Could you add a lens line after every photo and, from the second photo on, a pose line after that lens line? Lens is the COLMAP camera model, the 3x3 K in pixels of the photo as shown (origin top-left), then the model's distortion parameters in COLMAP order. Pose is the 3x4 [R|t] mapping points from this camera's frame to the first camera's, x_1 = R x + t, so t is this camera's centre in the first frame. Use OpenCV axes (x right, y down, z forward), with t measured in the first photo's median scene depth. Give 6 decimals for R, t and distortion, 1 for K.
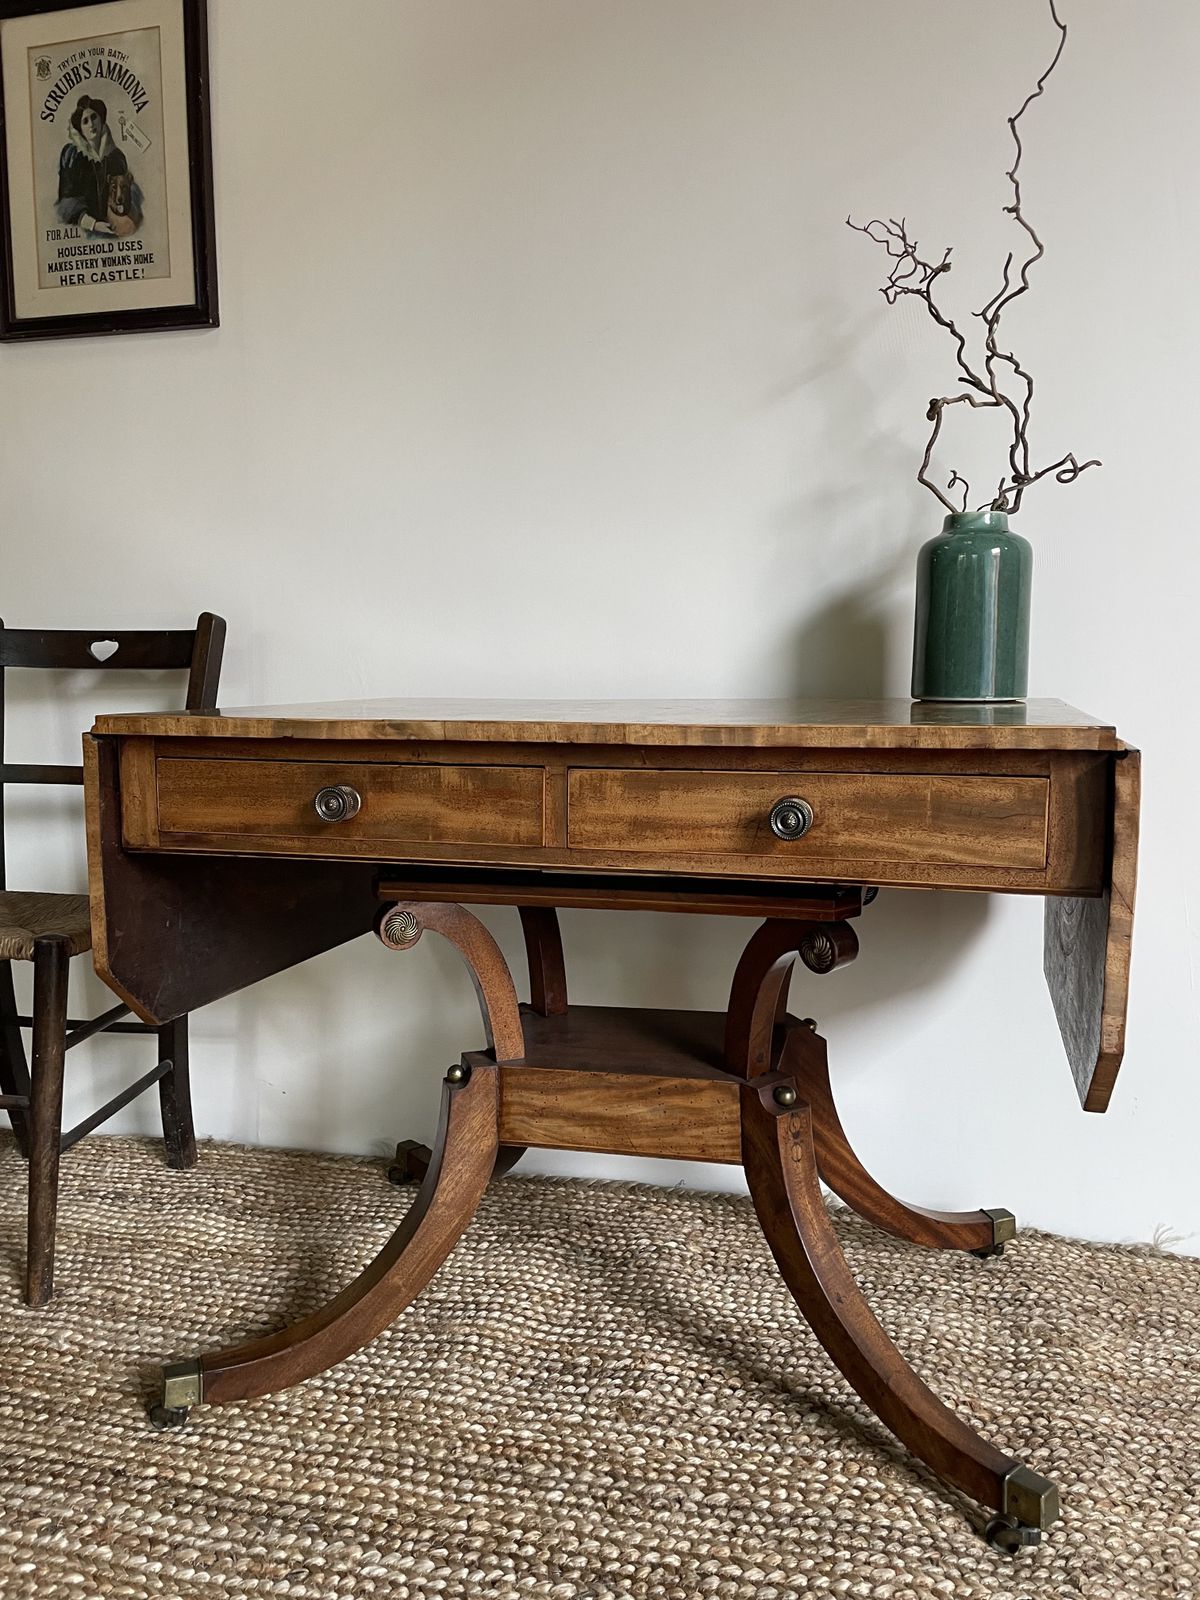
lens RADIAL K [[1216.9, 0, 608.0], [0, 1216.9, 806.6], [0, 0, 1]] dist [0.085446, -0.126280]
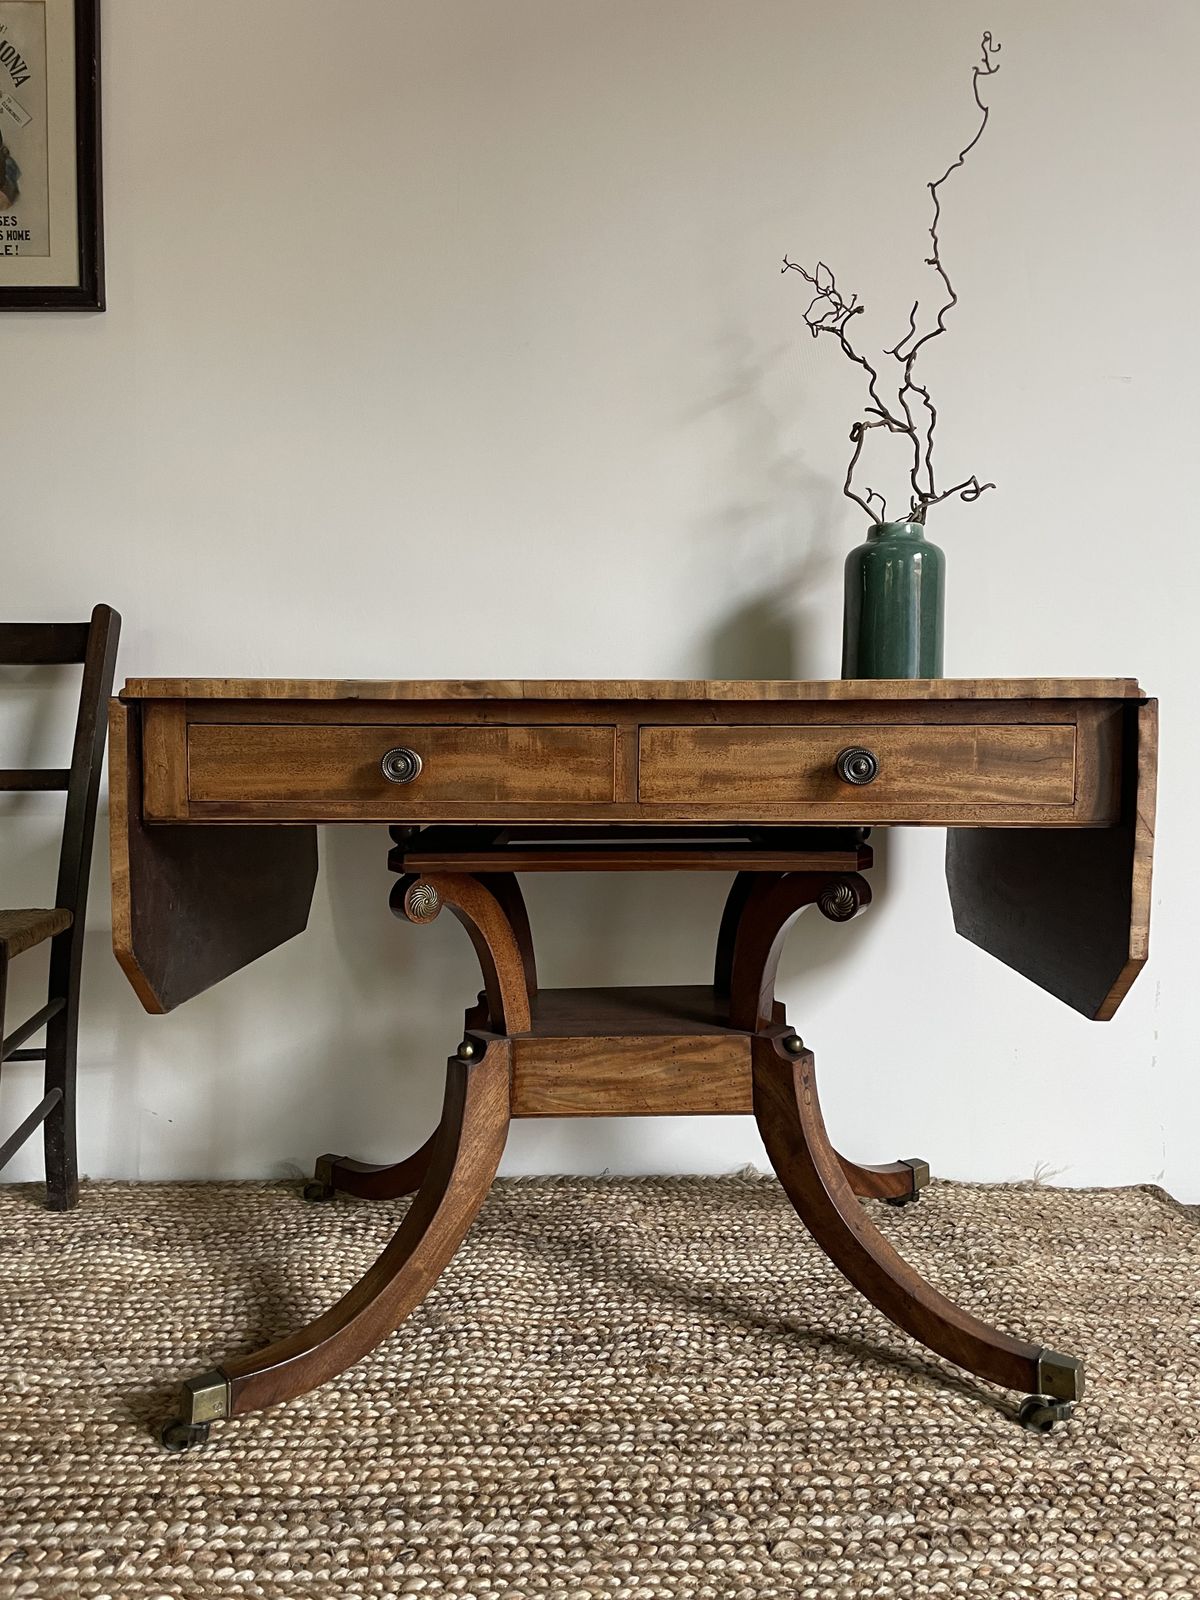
lens RADIAL K [[1217.8, 0, 602.9], [0, 1217.8, 800.2], [0, 0, 1]] dist [0.086790, -0.127491]
pose [[0.966271, -0.012112, 0.257244, -0.273039], [0.026580, 0.998249, -0.052841, 0.071030], [-0.256153, 0.057896, 0.964901, -0.003160]]
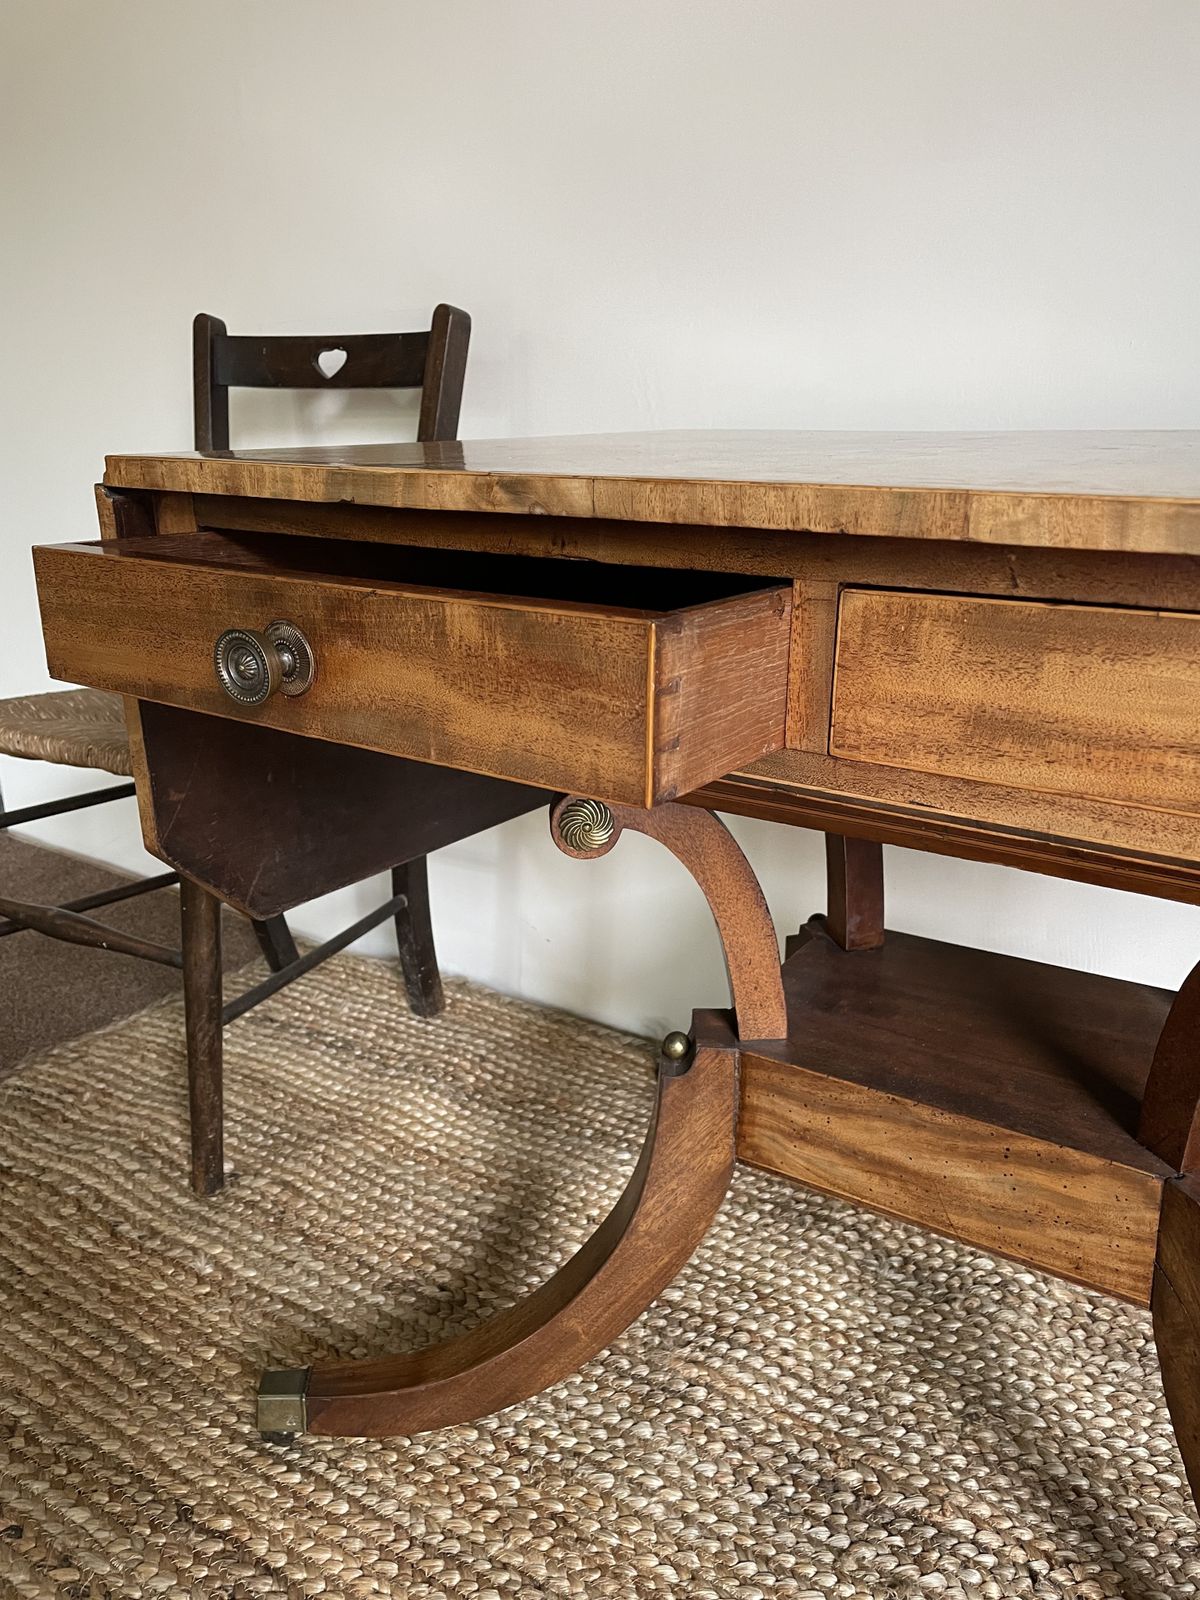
lens RADIAL K [[1216.9, 0, 608.0], [0, 1216.9, 806.6], [0, 0, 1]] dist [0.085446, -0.126280]
pose [[0.940842, 0.102658, -0.322921, 0.034558], [-0.033834, 0.976701, 0.211920, -0.037095], [0.337153, -0.188457, 0.922395, 0.429032]]
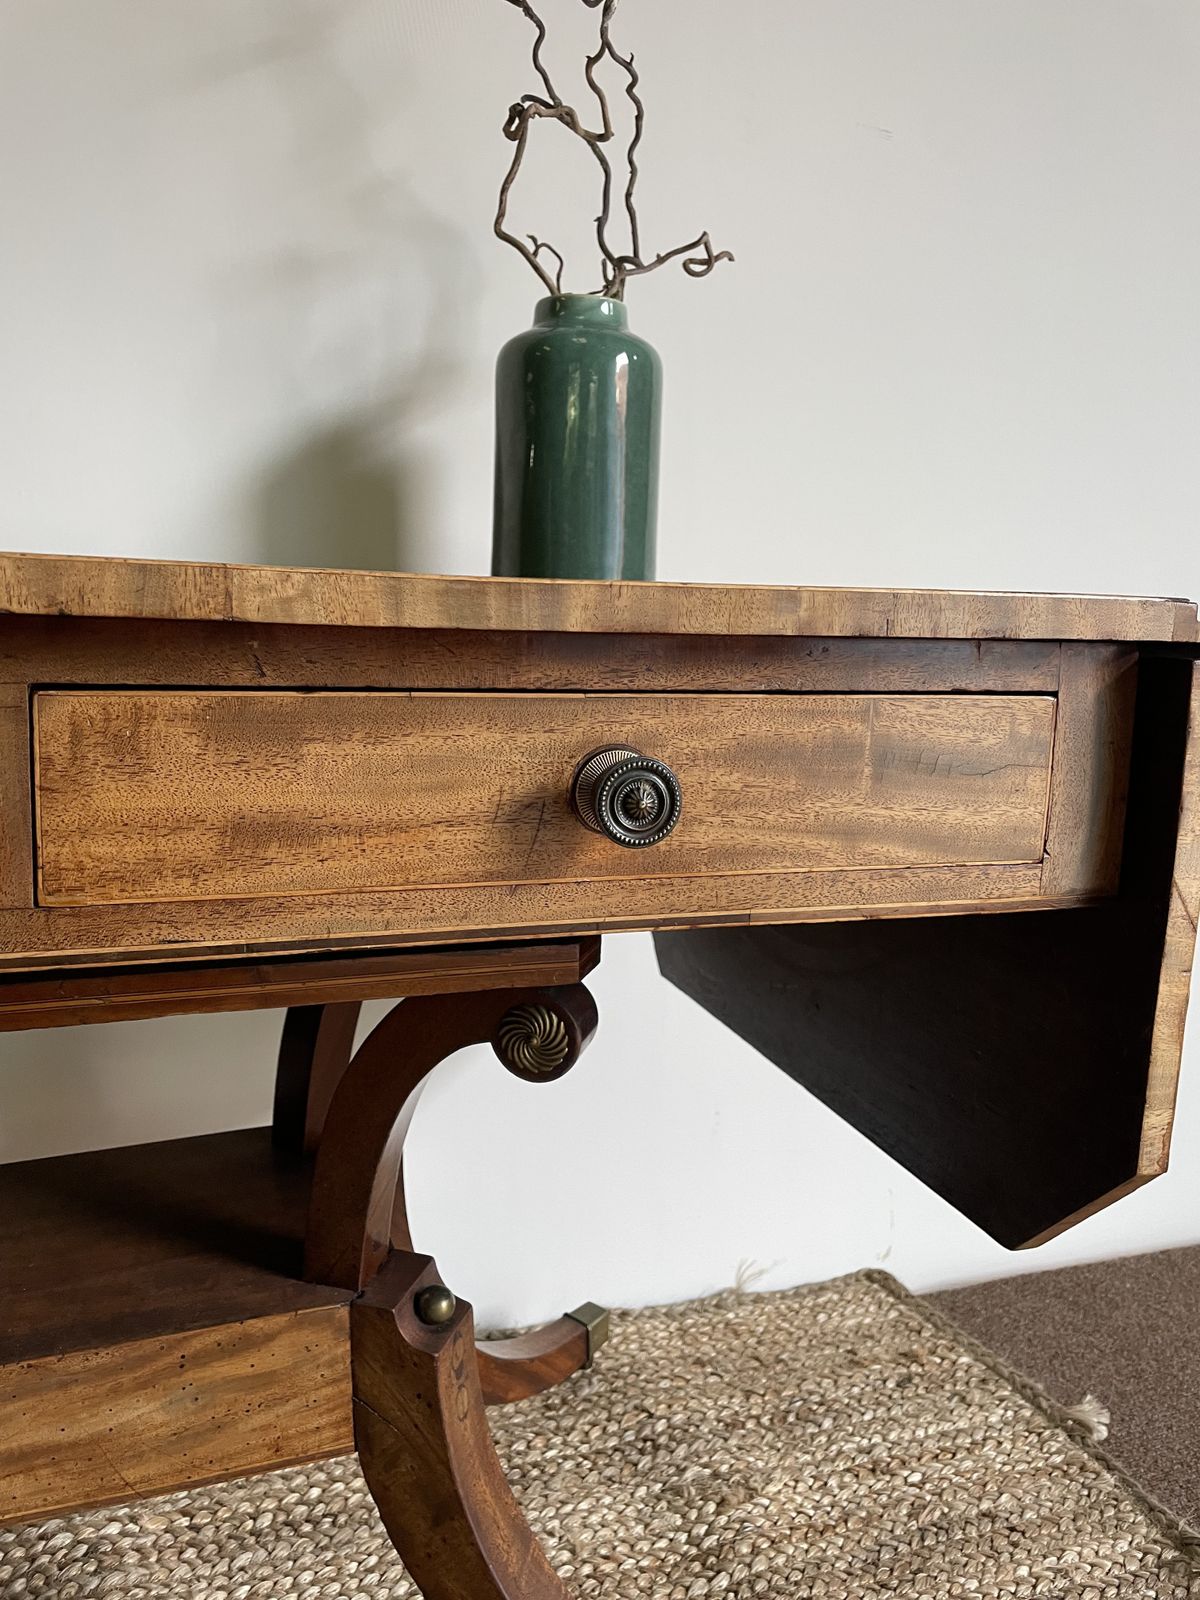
lens RADIAL K [[1215.7, 0, 602.5], [0, 1215.7, 797.9], [0, 0, 1]] dist [0.088352, -0.126804]
pose [[0.818476, -0.057900, 0.571616, -0.085894], [0.035949, 0.998121, 0.049628, -0.009189], [-0.573415, -0.020070, 0.819019, 0.490517]]
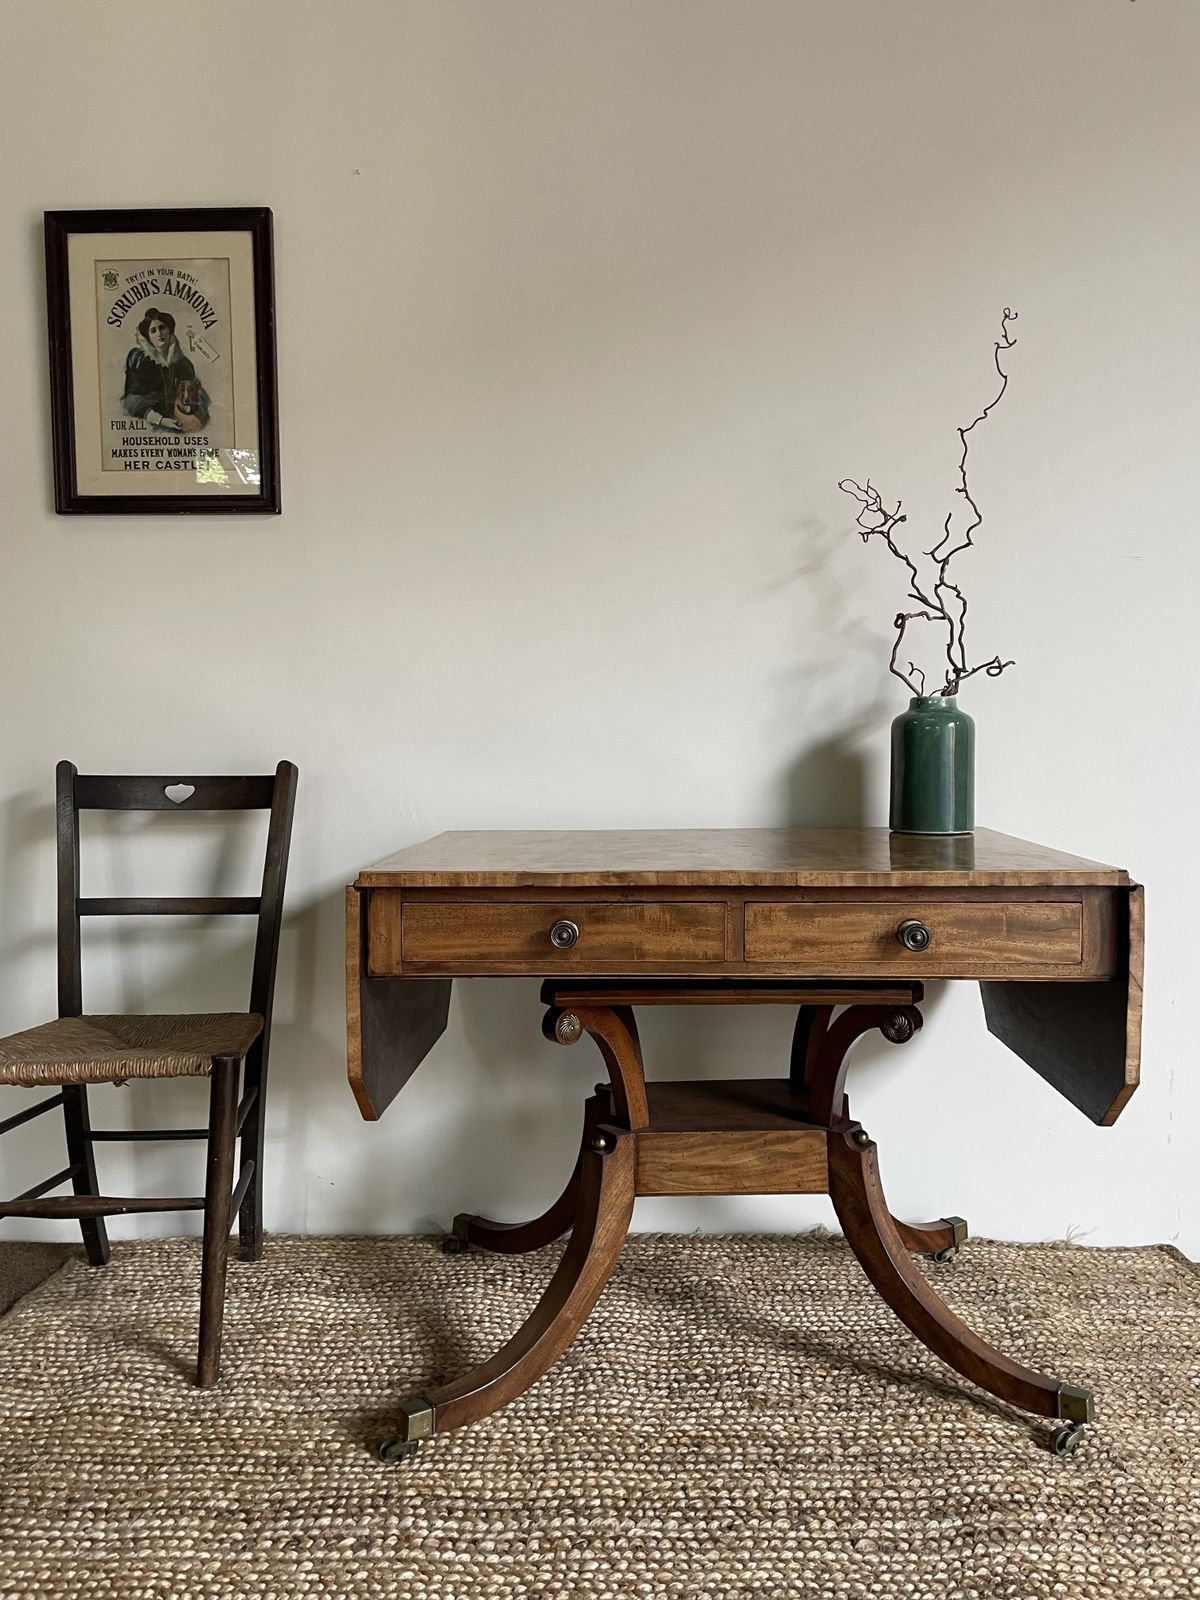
lens RADIAL K [[1223.8, 0, 597.6], [0, 1223.8, 749.7], [0, 0, 1]] dist [0.085665, -0.113353]
pose [[0.975150, -0.007371, 0.221421, -0.408424], [0.030791, 0.994256, -0.102505, -0.053840], [-0.219394, 0.106775, 0.969776, -0.277883]]
